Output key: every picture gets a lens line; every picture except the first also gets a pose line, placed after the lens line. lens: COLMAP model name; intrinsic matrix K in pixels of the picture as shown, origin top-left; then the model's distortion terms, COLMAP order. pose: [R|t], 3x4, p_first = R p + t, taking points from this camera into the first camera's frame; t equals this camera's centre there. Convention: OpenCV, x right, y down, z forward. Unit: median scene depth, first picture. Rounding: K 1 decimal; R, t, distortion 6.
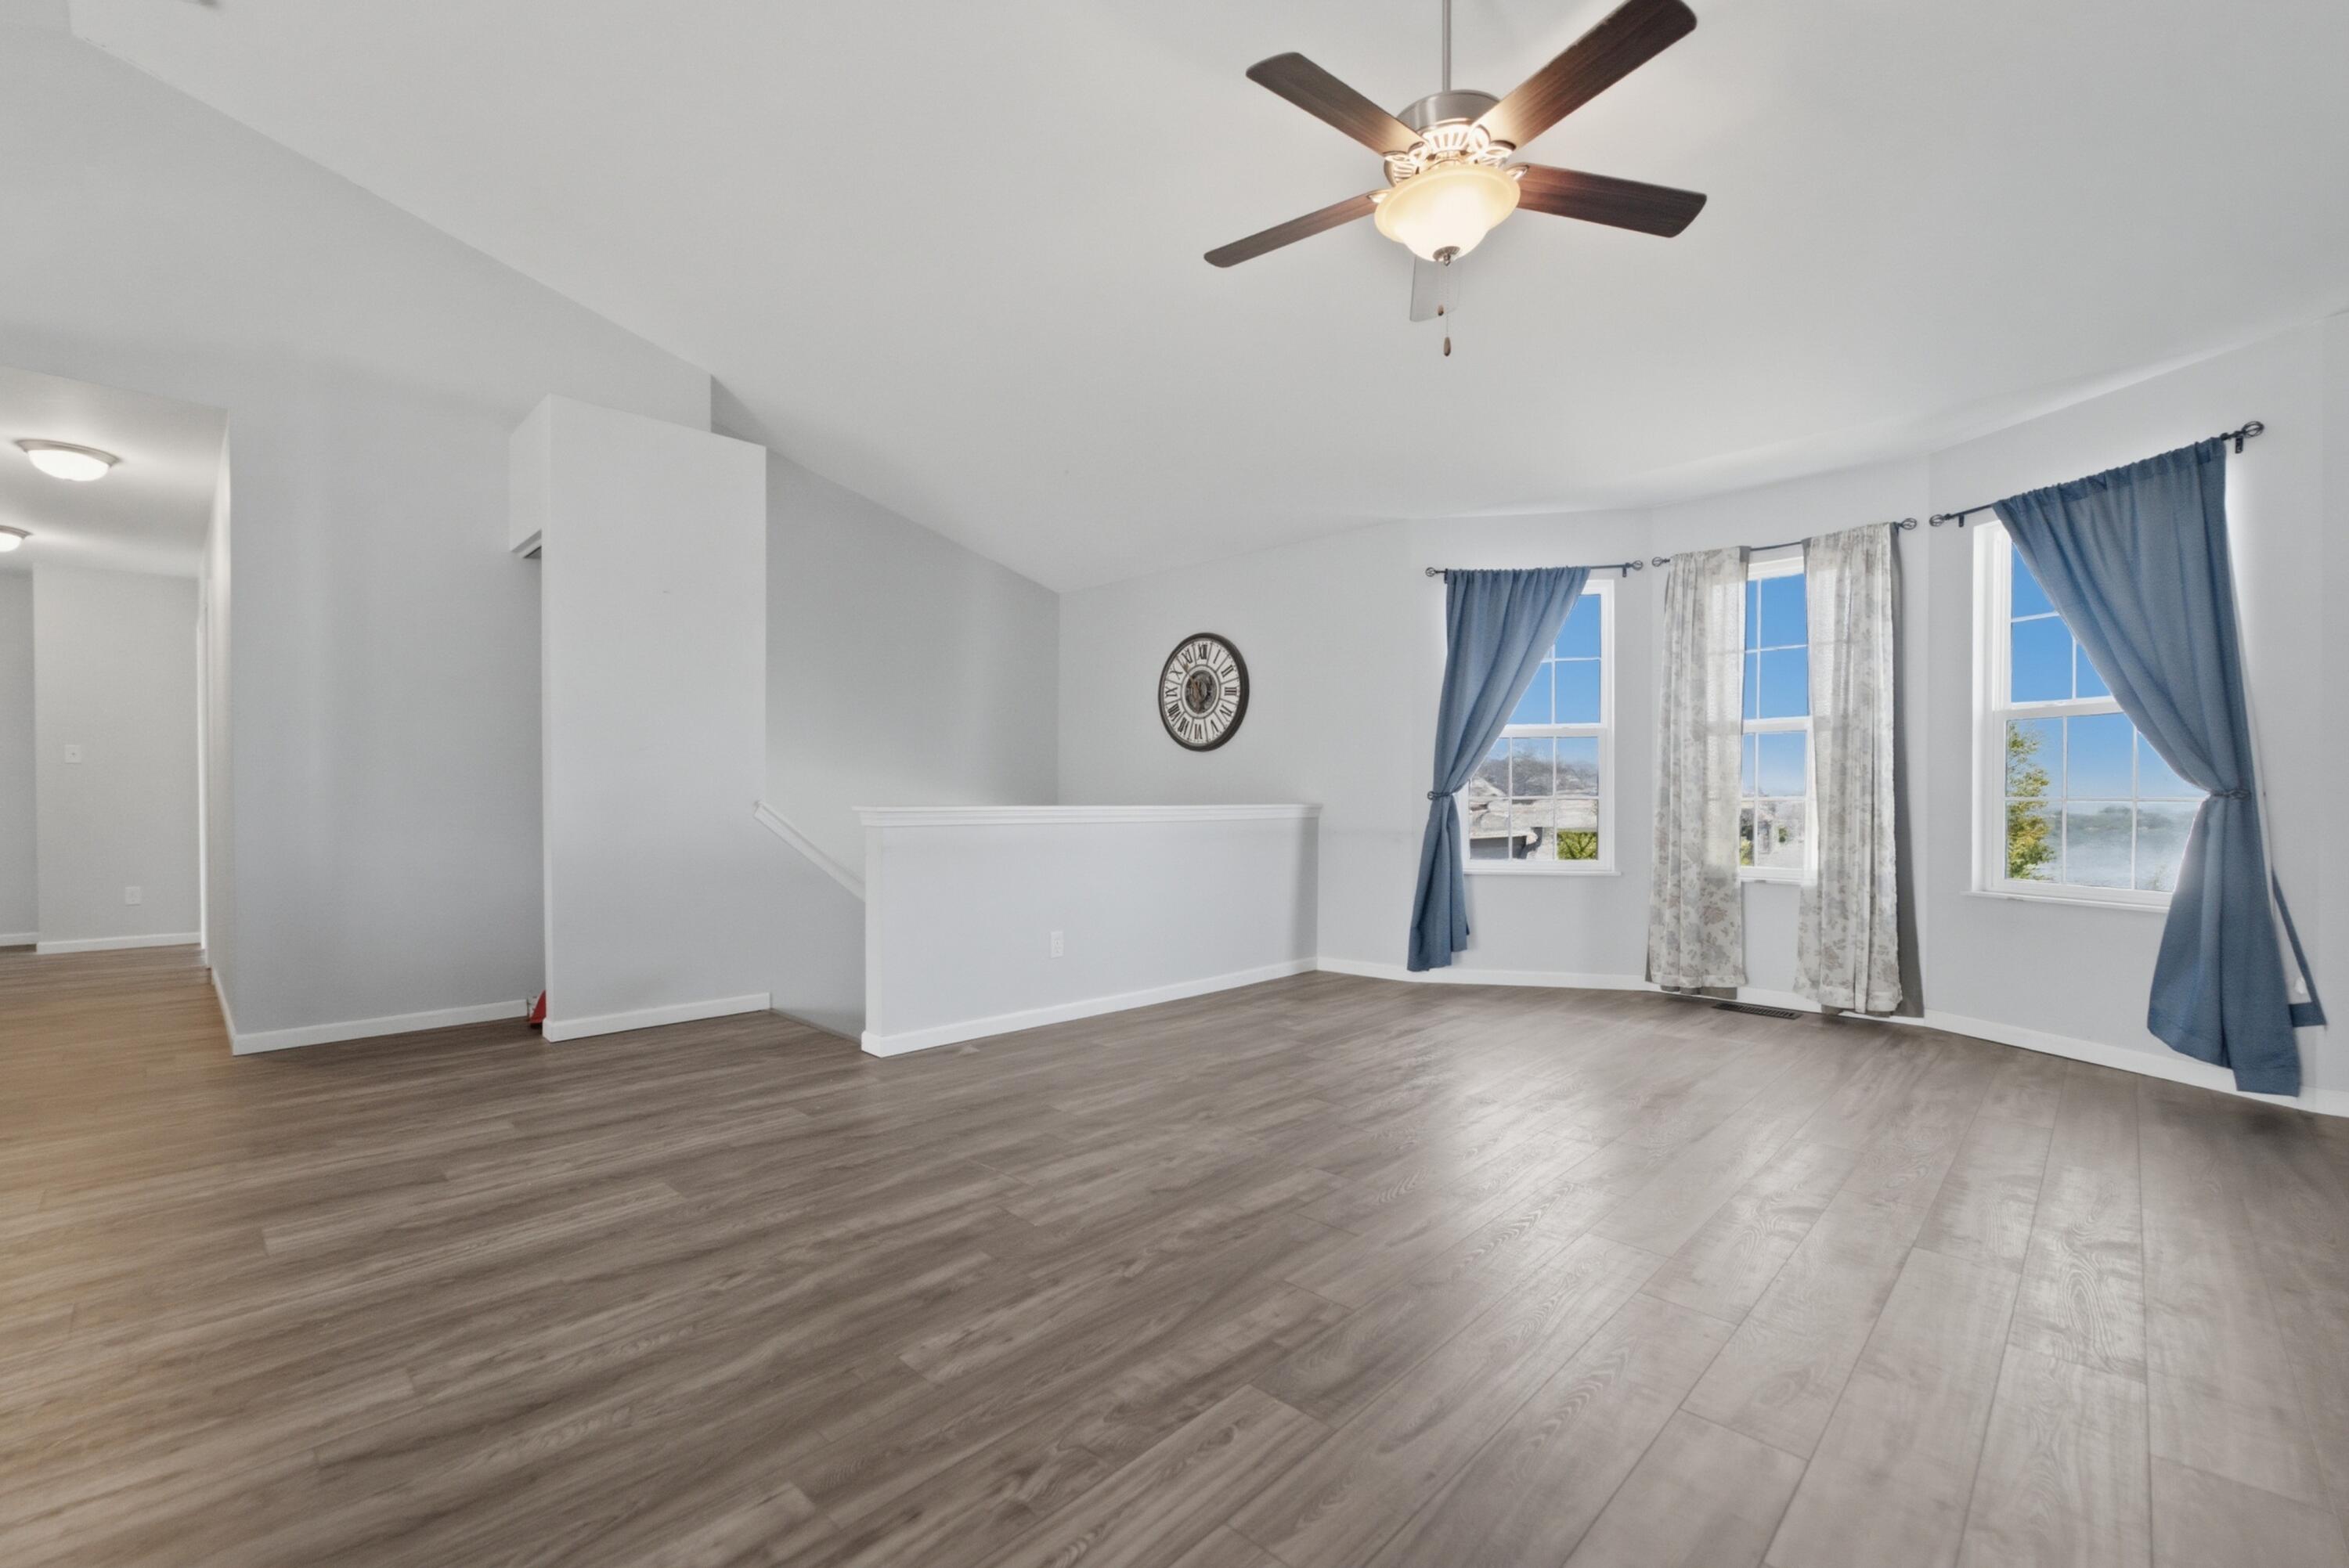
lens RADIAL K [[966.4, 0, 1192.1], [0, 966.4, 804.8], [0, 0, 1]] dist [-0.001487, -0.000247]
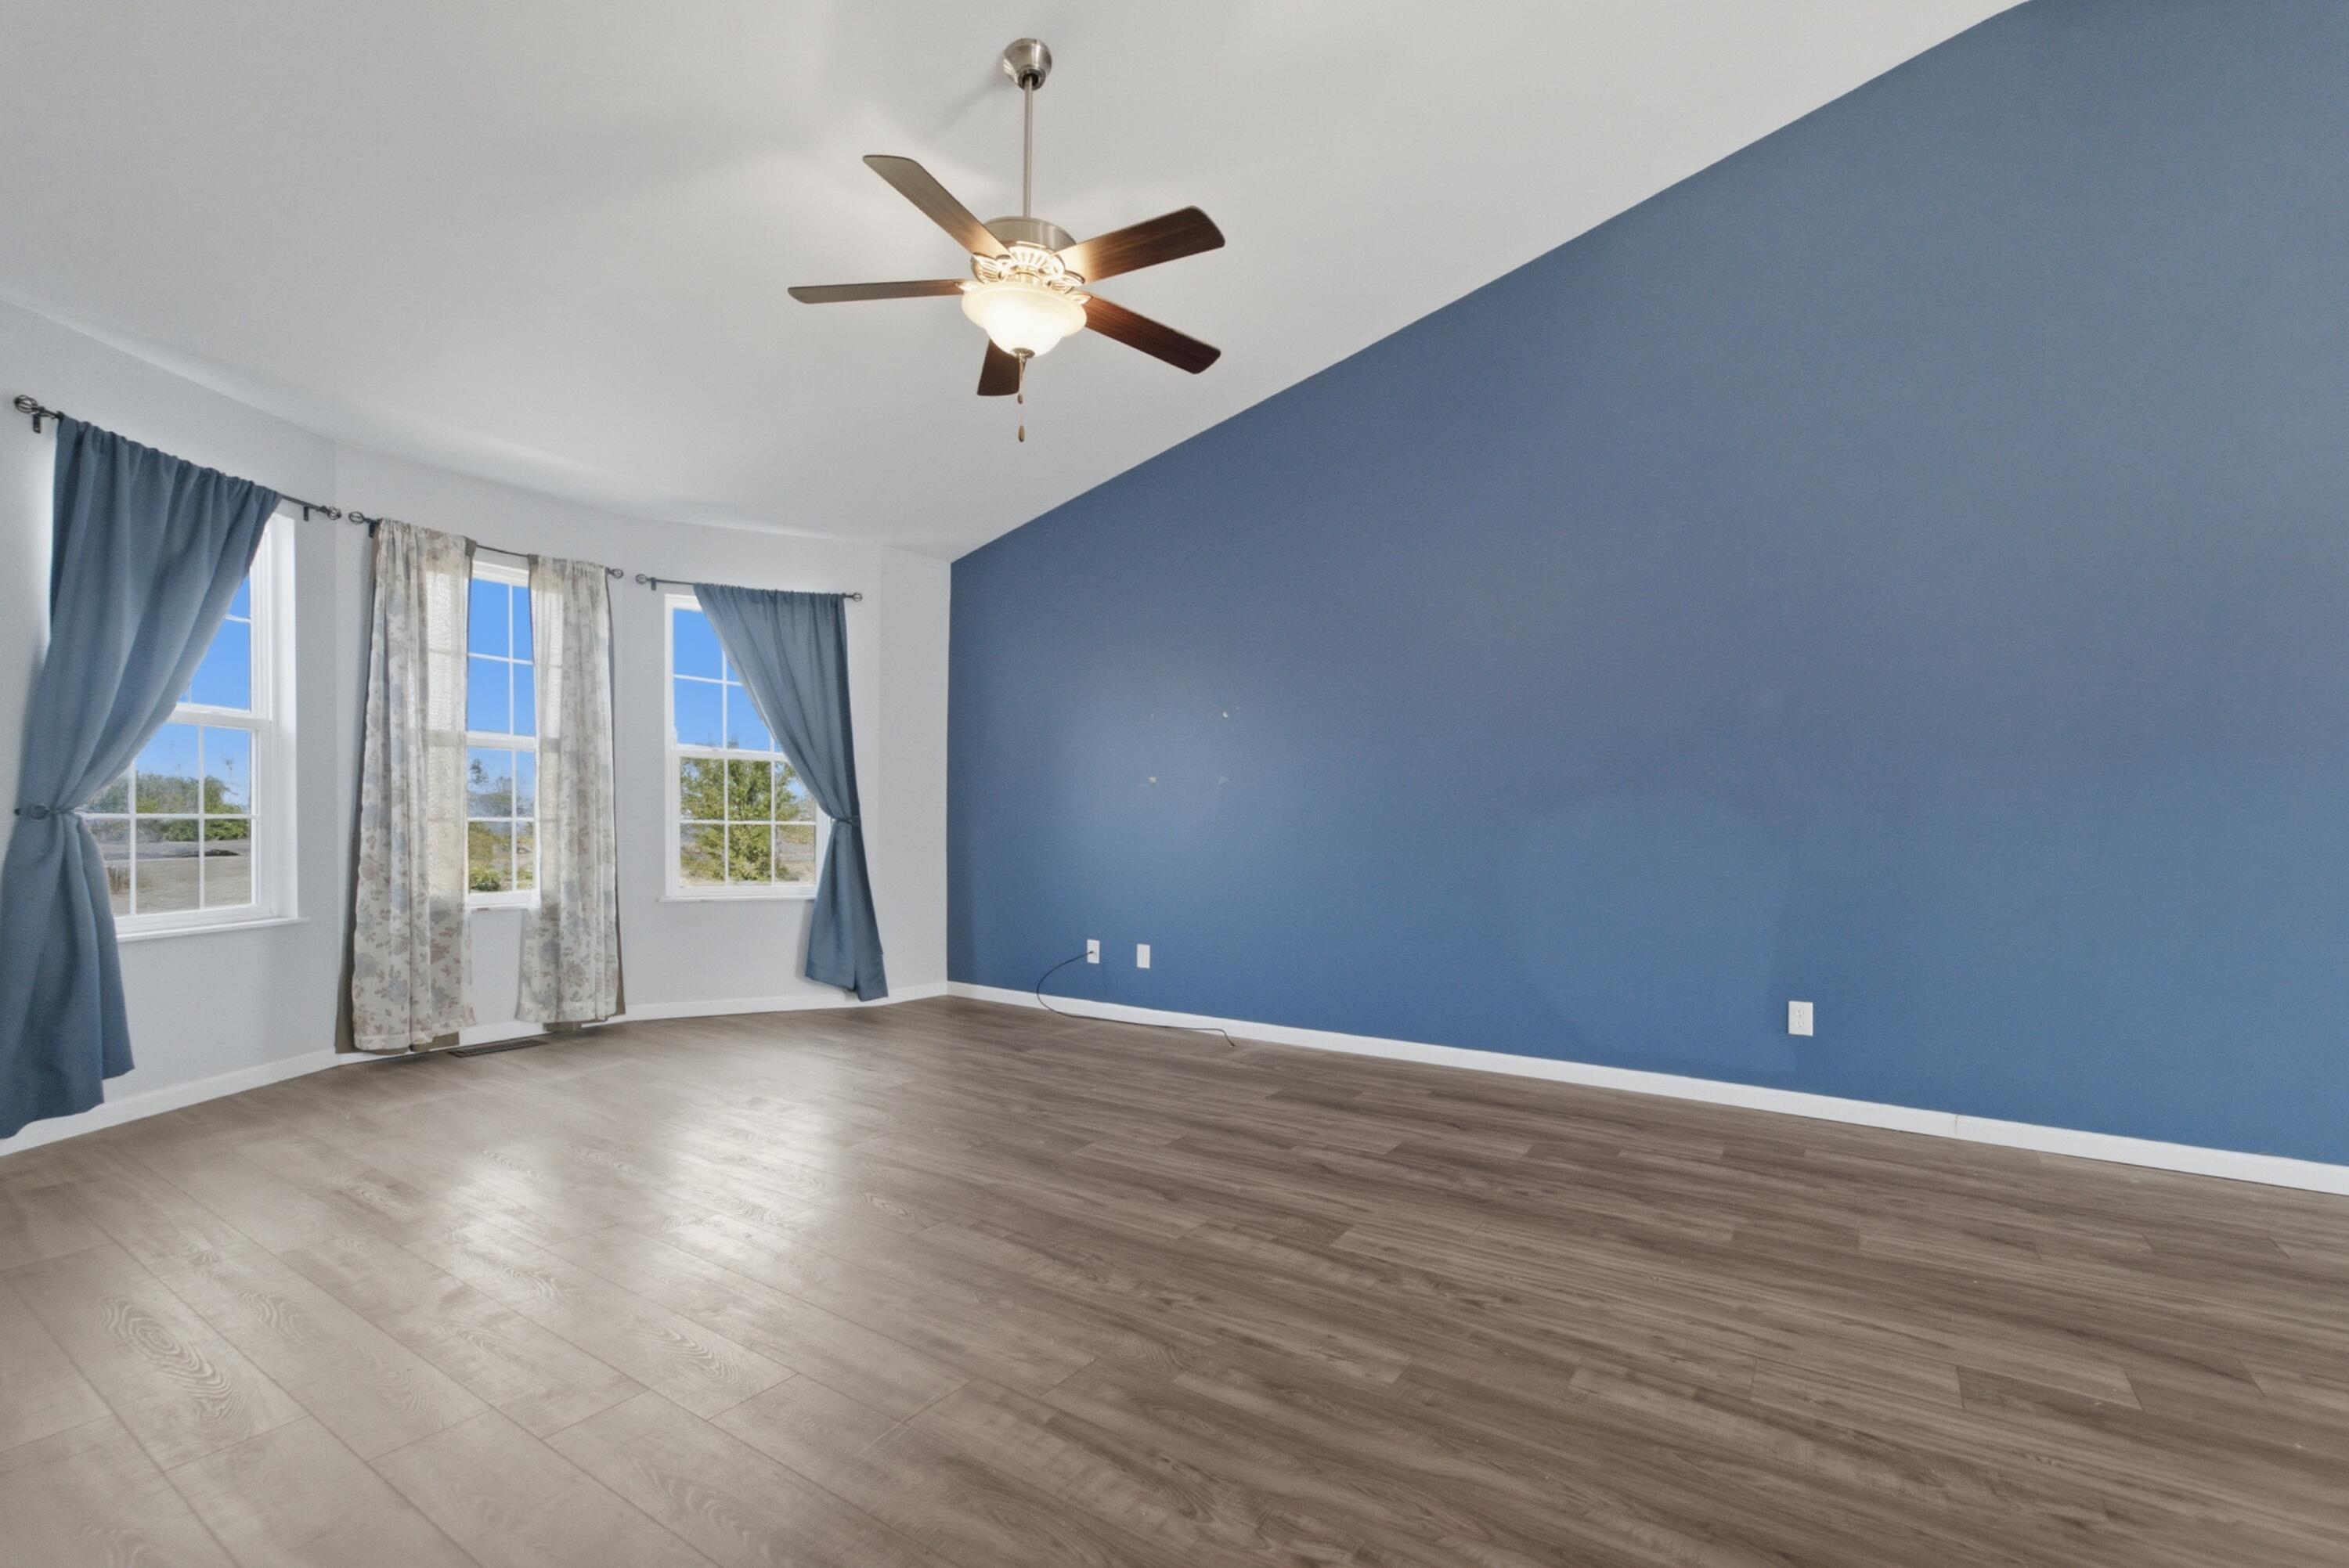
lens RADIAL K [[1024.6, 0, 1177.3], [0, 1024.6, 836.4], [0, 0, 1]] dist [-0.001380, -0.000237]
pose [[-0.156496, -0.016975, 0.987533, -0.619887], [-0.006053, 0.999850, 0.016227, -0.013610], [-0.987660, -0.003438, -0.156575, 0.647417]]
